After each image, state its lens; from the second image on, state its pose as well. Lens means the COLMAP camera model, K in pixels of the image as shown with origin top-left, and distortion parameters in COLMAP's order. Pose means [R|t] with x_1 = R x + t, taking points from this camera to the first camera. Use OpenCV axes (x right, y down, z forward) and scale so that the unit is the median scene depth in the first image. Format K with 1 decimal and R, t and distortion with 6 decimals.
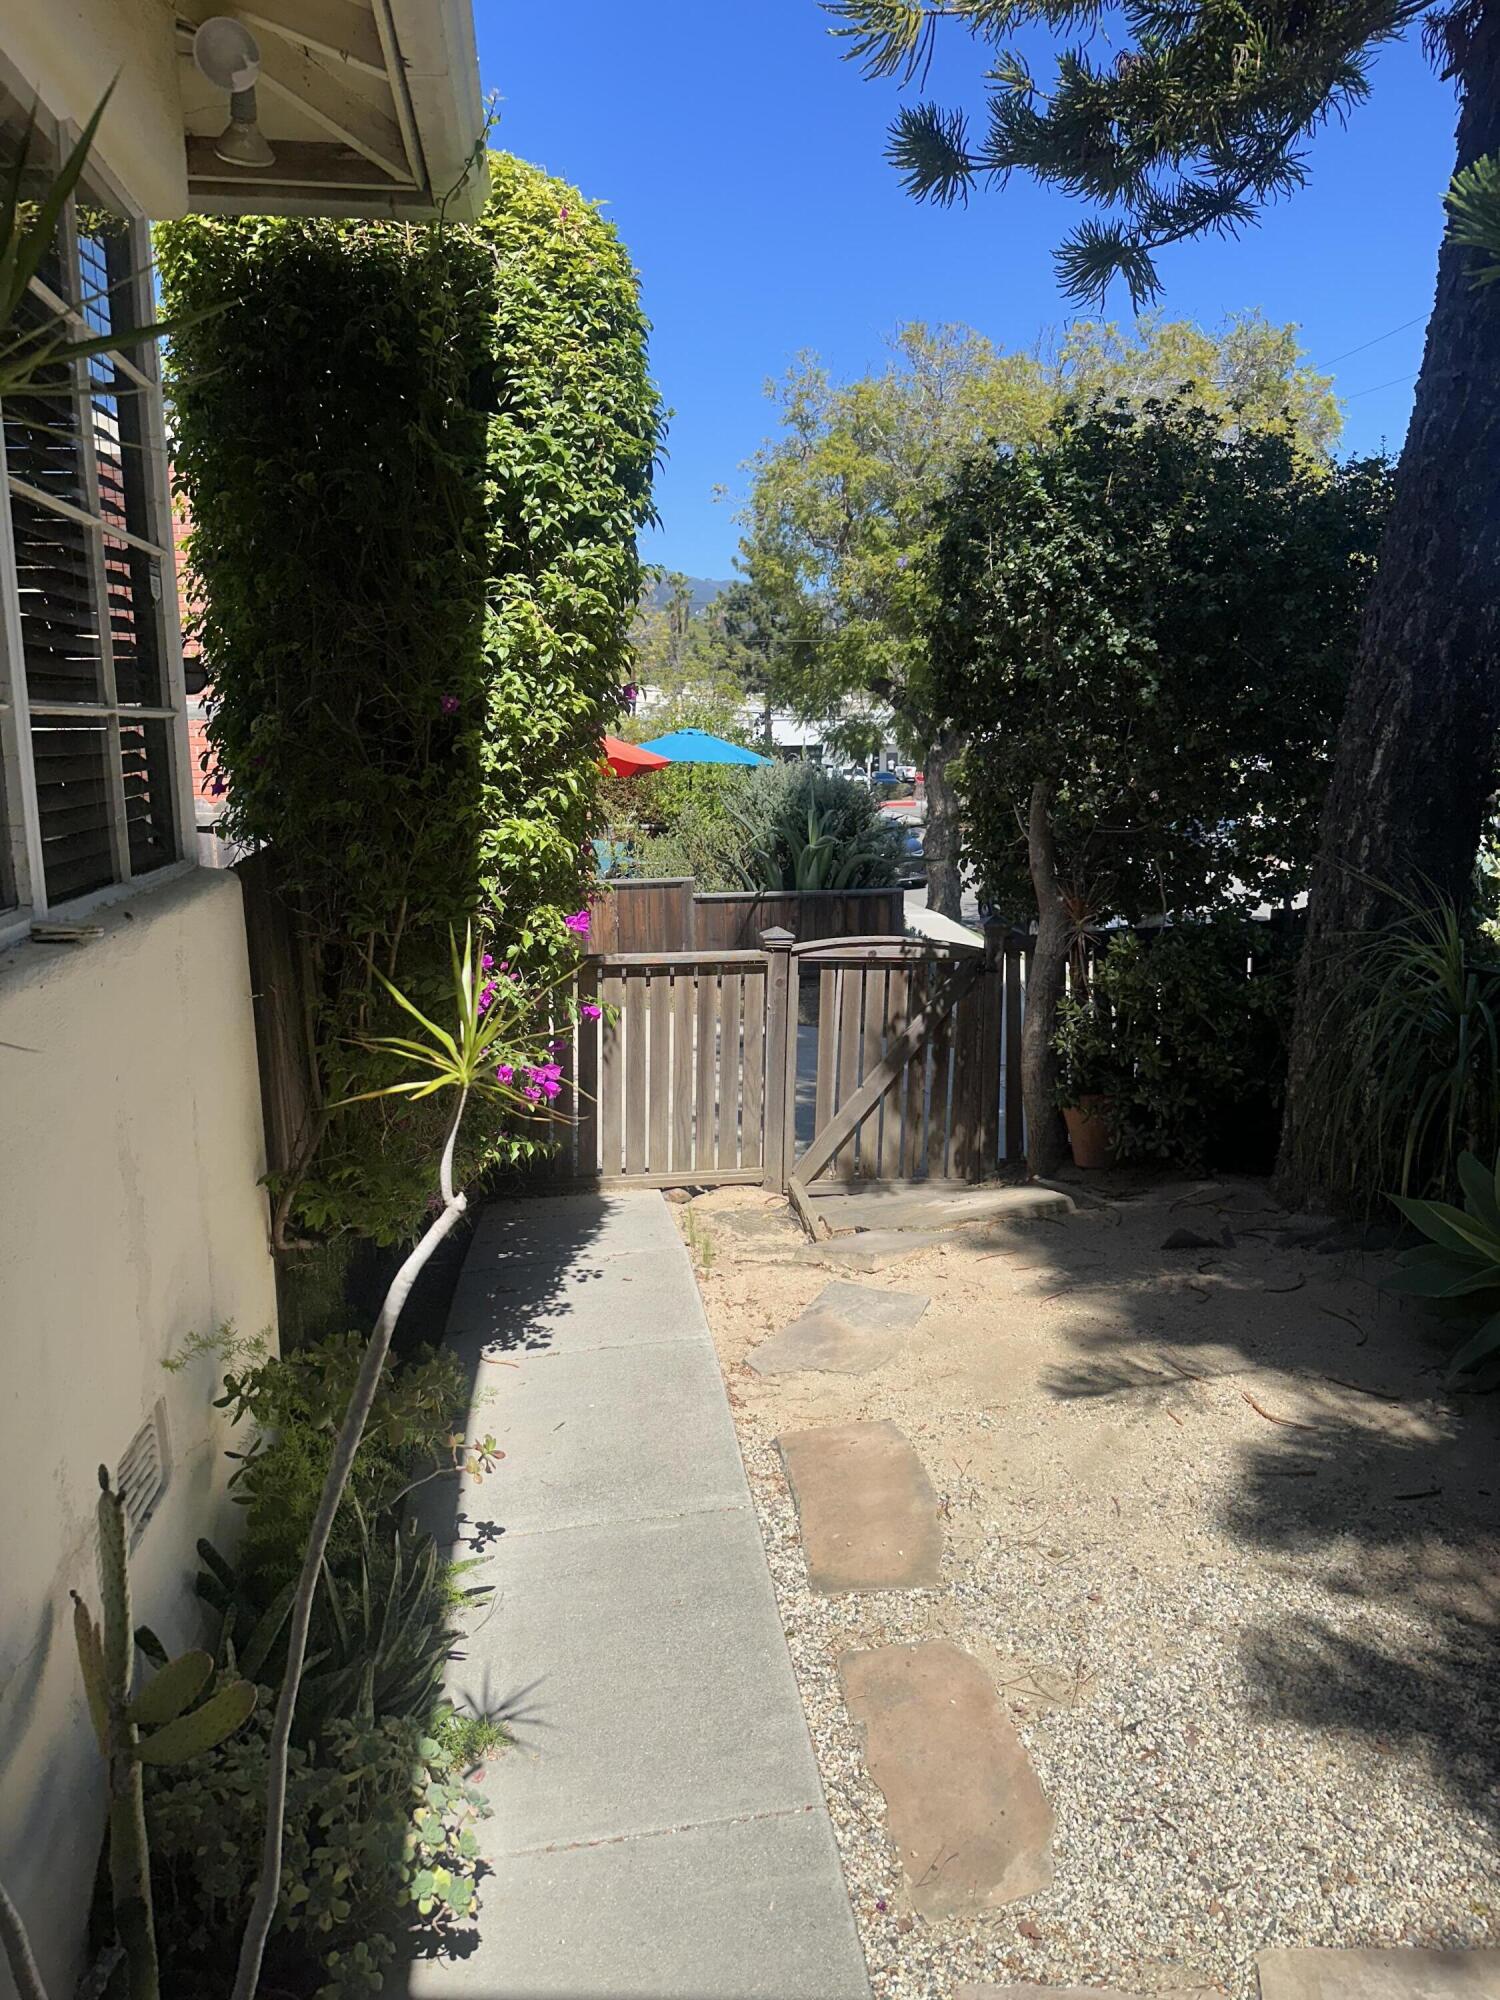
lens RADIAL K [[1367.7, 0, 744.4], [0, 1367.7, 986.4], [0, 0, 1]] dist [0.079894, -0.112205]
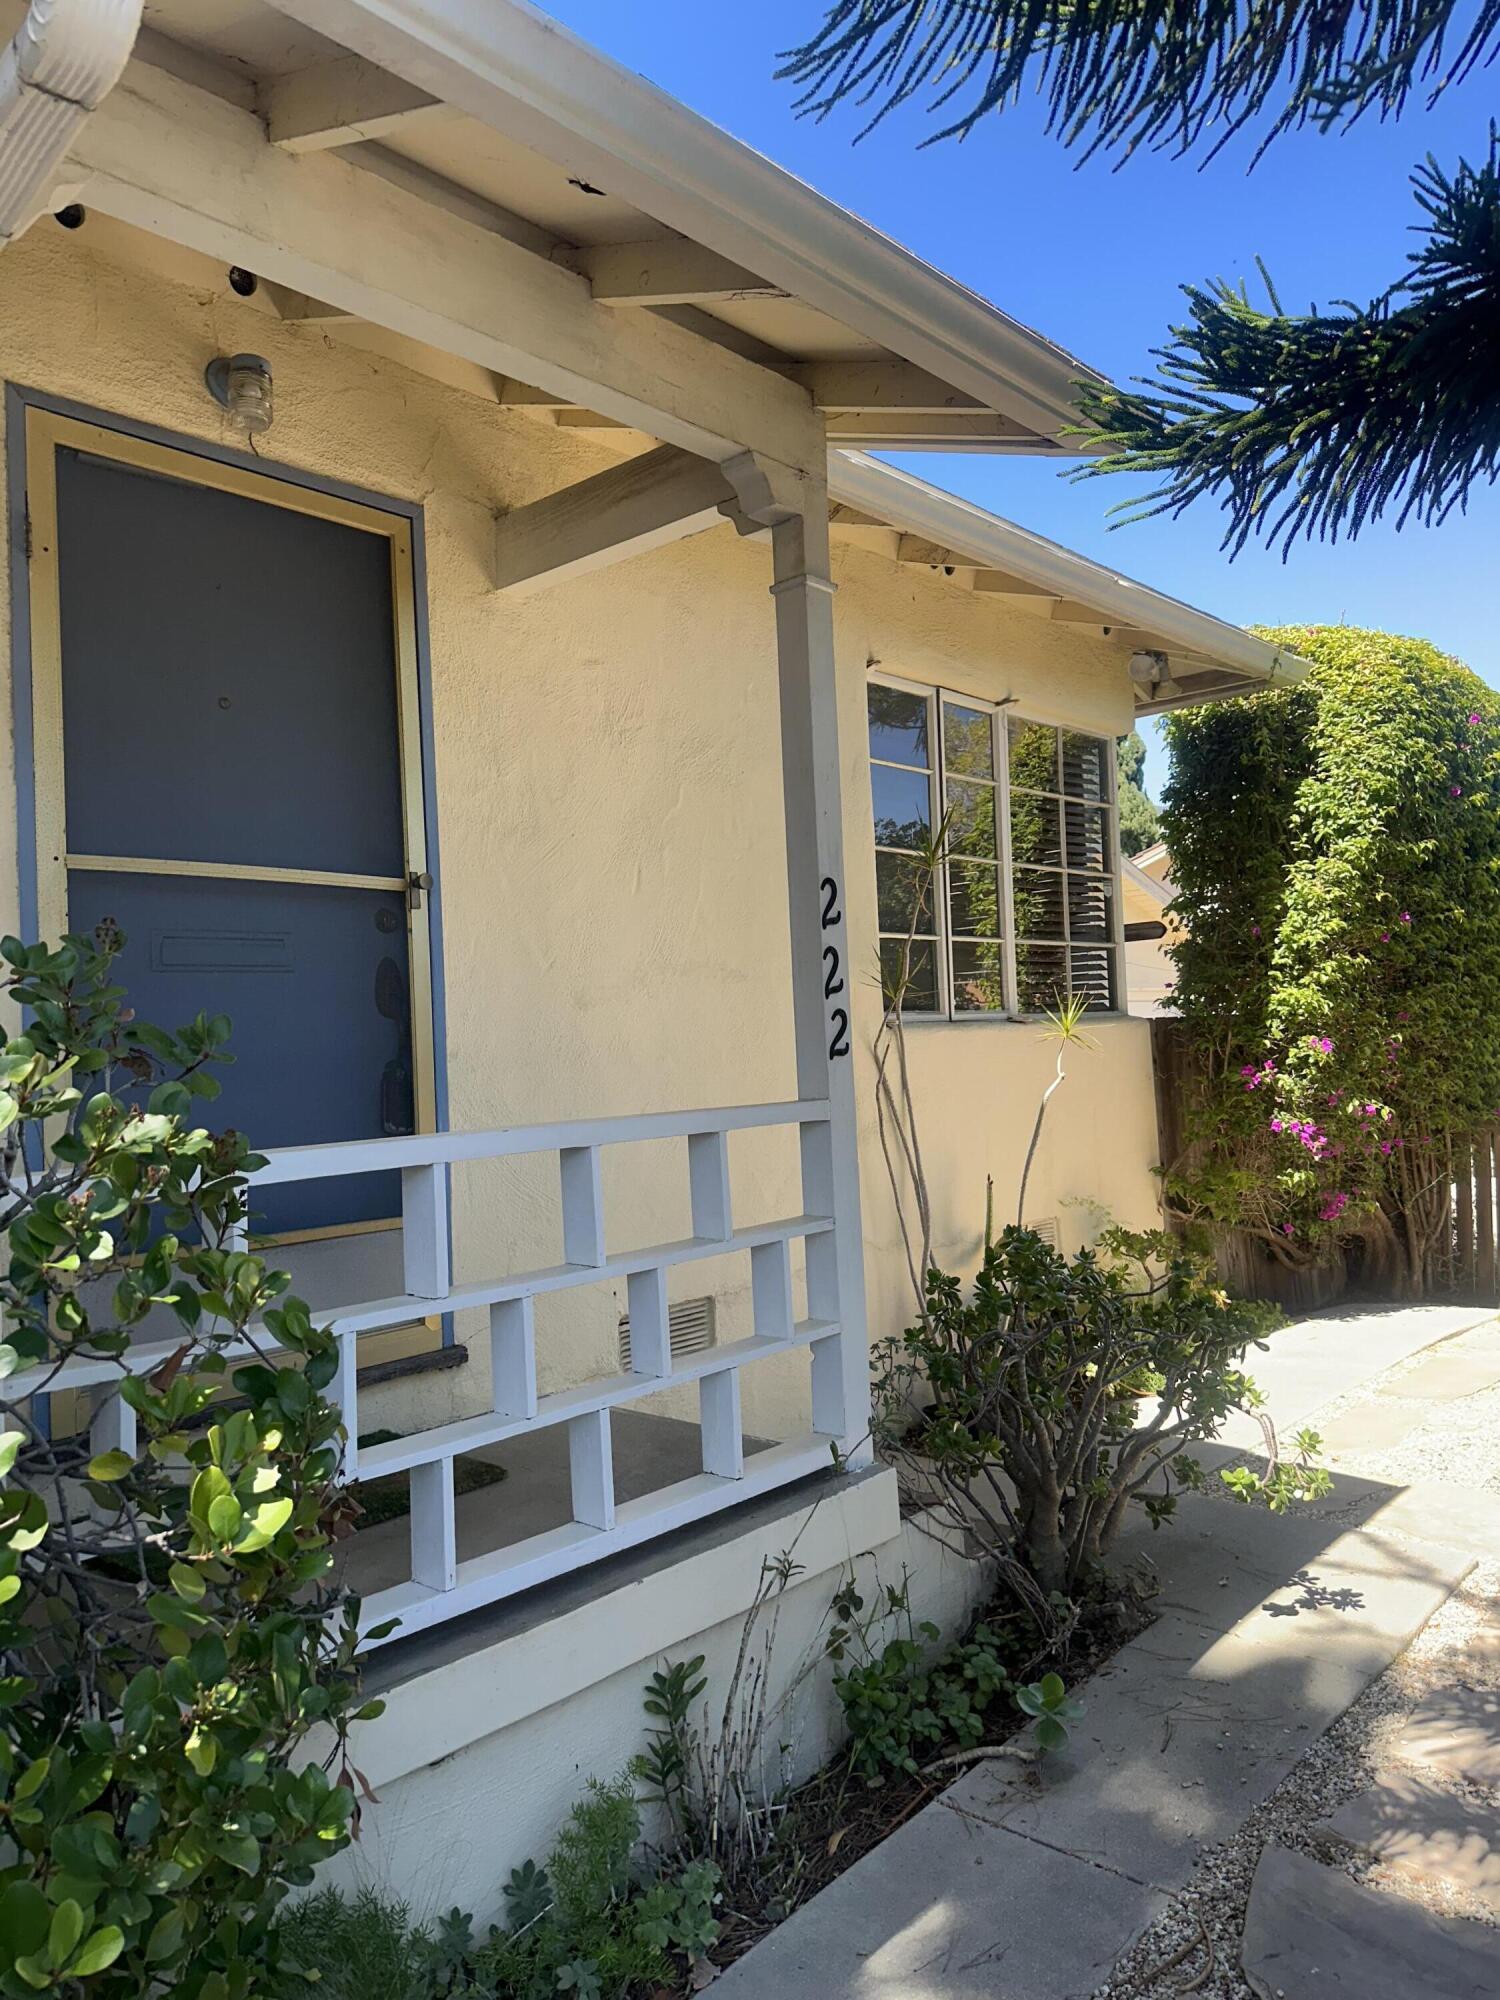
lens RADIAL K [[1367.7, 0, 744.4], [0, 1367.7, 986.4], [0, 0, 1]] dist [0.079894, -0.112205]
pose [[0.626155, -0.041658, -0.778585, 0.815543], [-0.102723, 0.985460, -0.135338, 0.201586], [0.772902, 0.164721, 0.612771, -0.711409]]
